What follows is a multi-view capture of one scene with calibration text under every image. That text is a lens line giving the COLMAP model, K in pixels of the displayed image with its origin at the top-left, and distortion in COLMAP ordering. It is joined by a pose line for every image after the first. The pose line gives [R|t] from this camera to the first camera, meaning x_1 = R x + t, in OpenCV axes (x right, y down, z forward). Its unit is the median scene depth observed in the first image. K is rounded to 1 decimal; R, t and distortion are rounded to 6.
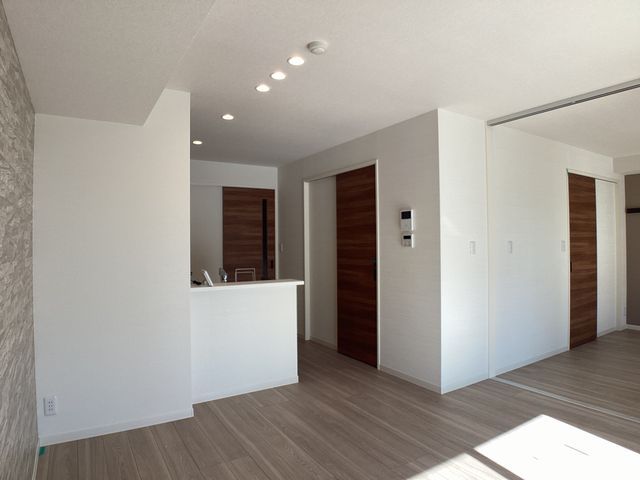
lens RADIAL K [[396.5, 0, 319.3], [0, 396.5, 239.8], [0, 0, 1]] dist [-0.058449, -0.004043]
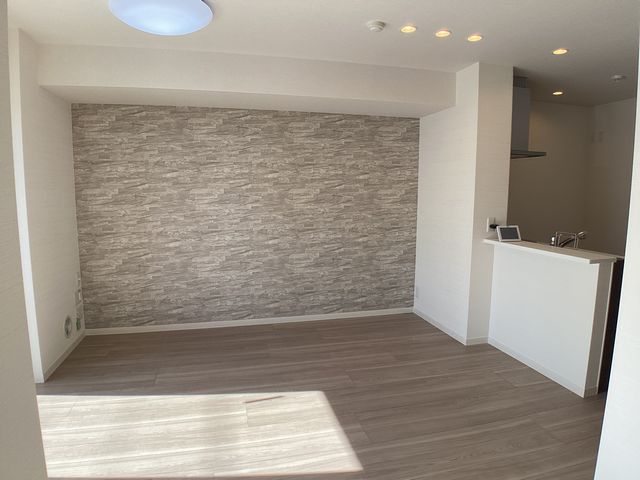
lens RADIAL K [[396.5, 0, 321.3], [0, 396.5, 236.5], [0, 0, 1]] dist [-0.058449, -0.004043]
pose [[-0.311058, 0.110903, -0.943898, 1.046929], [0.000474, 0.993186, 0.116538, -0.016667], [0.950391, 0.035803, -0.308991, 1.087985]]
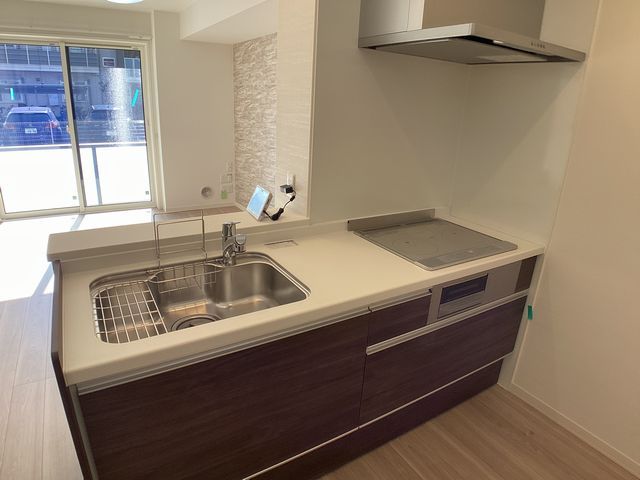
lens RADIAL K [[396.5, 0, 319.2], [0, 396.5, 239.0], [0, 0, 1]] dist [-0.058449, -0.004043]
pose [[-0.998923, -0.046353, 0.002055, -0.476136], [-0.043143, 0.944215, 0.326491, -0.057623], [-0.017075, 0.326051, -0.945198, 1.996270]]
